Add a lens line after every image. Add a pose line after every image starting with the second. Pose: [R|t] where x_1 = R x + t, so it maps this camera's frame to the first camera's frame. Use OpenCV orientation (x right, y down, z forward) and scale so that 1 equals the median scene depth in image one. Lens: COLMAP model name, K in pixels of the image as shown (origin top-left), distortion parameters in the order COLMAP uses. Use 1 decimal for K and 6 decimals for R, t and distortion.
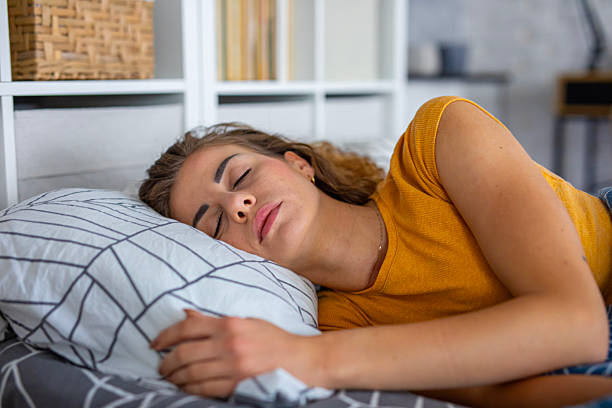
lens RADIAL K [[875.1, 0, 305.6], [0, 875.1, 182.8], [0, 0, 1]] dist [-0.005205, 0.039435]
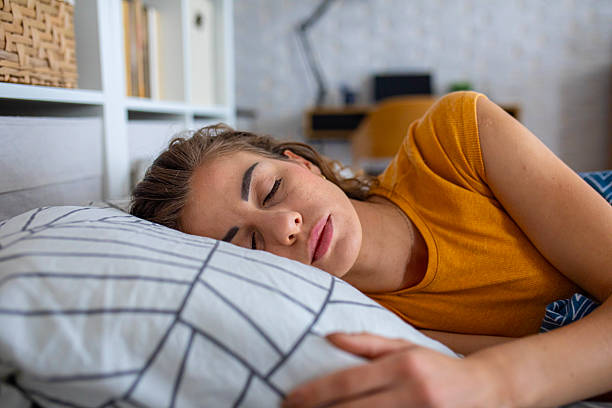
lens RADIAL K [[584.8, 0, 304.6], [0, 584.8, 195.2], [0, 0, 1]] dist [-0.028357, 0.001827]
pose [[0.908939, -0.058183, 0.412849, -0.301974], [0.057131, 0.998255, 0.014903, 0.000617], [-0.412996, 0.010041, 0.910677, 0.457376]]
